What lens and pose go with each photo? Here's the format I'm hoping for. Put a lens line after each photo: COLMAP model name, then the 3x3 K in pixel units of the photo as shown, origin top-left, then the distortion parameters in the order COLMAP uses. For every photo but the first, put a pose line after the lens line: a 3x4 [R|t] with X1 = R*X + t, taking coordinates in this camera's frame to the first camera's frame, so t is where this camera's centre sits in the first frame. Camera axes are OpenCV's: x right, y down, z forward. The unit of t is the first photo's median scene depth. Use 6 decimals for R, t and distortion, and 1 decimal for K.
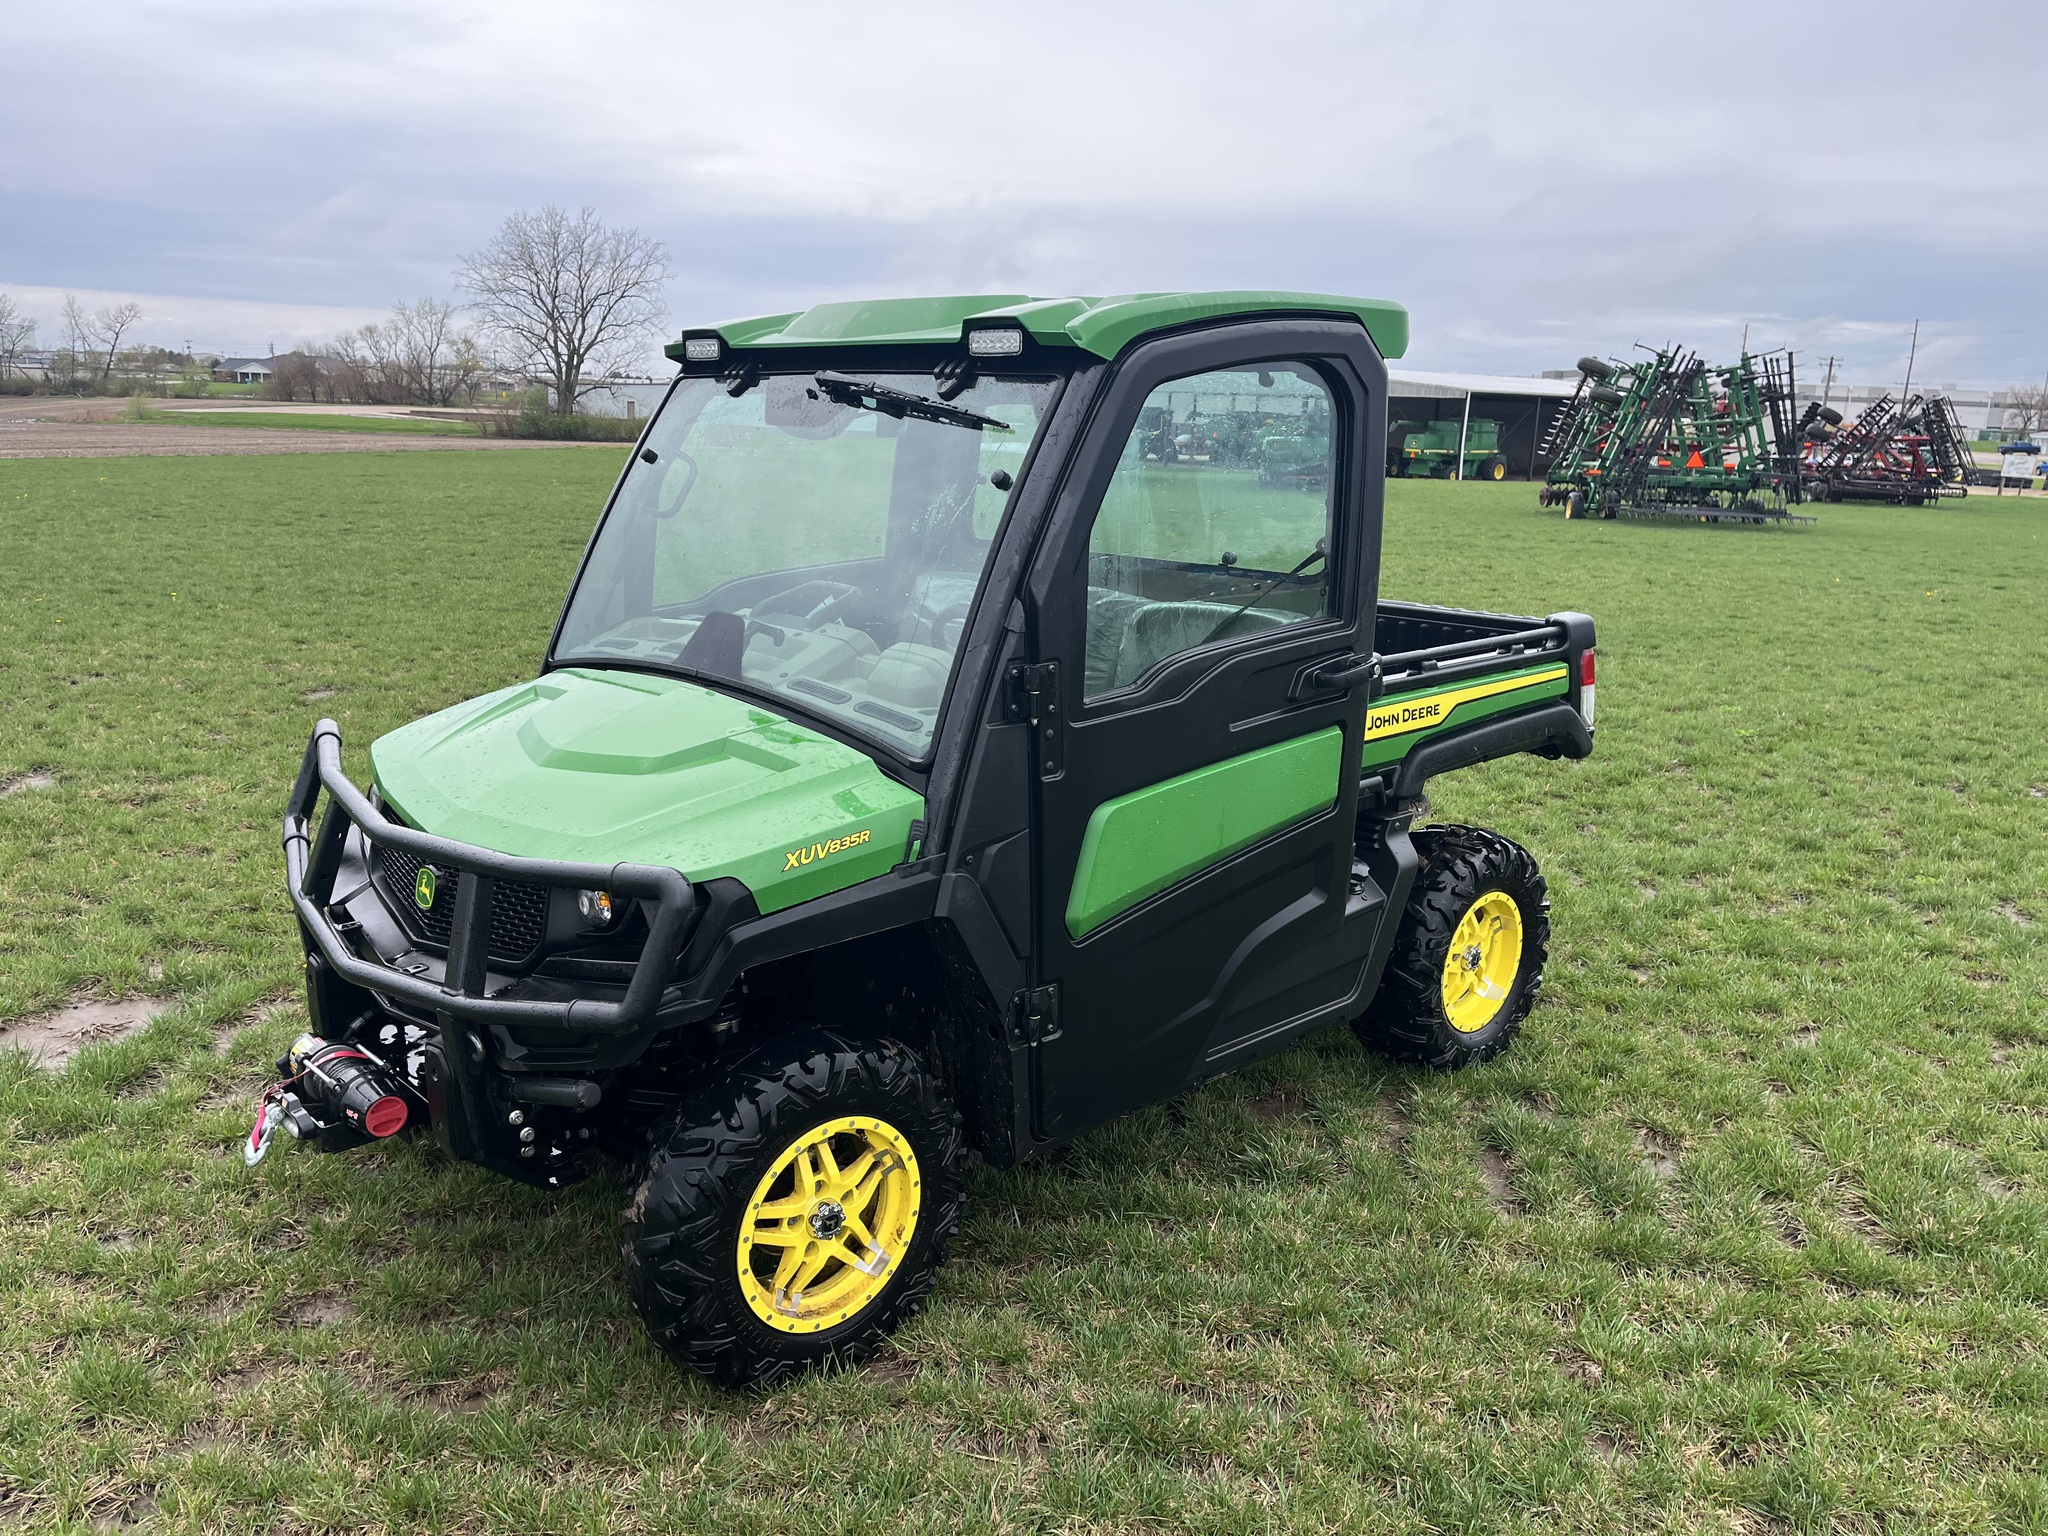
lens RADIAL K [[1550.4, 0, 1033.0], [0, 1550.4, 772.1], [0, 0, 1]] dist [0.094496, -0.119437]
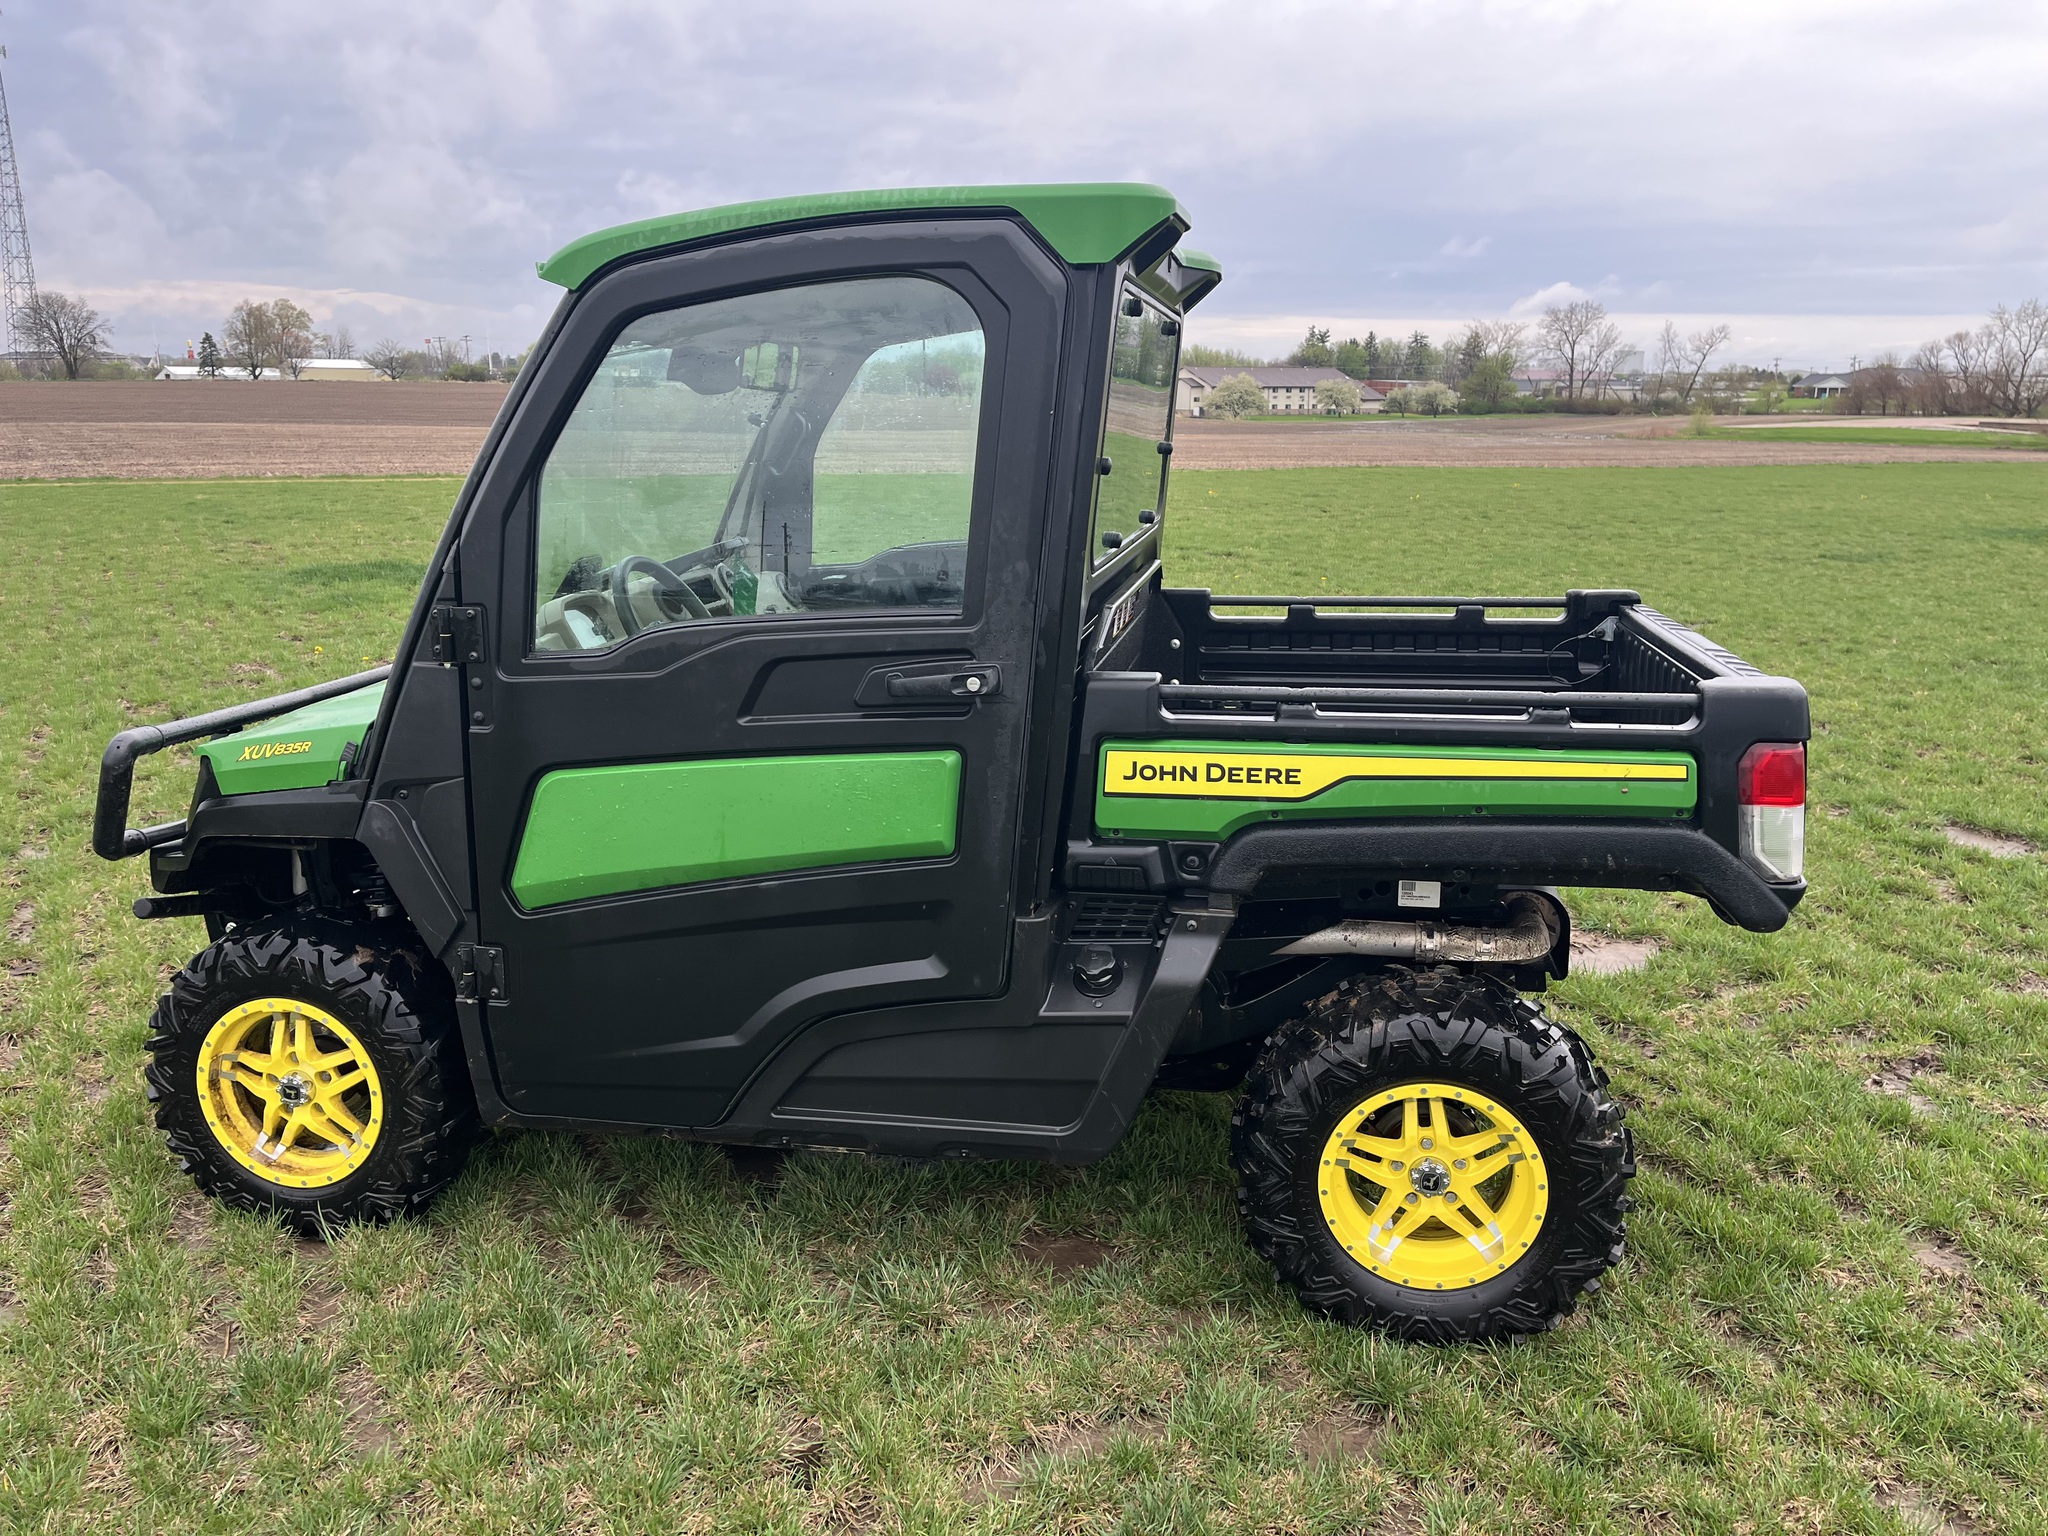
lens RADIAL K [[1550.4, 0, 1033.0], [0, 1550.4, 772.1], [0, 0, 1]] dist [0.094496, -0.119437]
pose [[0.614869, 0.161669, -0.771880, 0.831752], [-0.168691, 0.983070, 0.071525, -0.083186], [0.770376, 0.086230, 0.631732, 0.560593]]
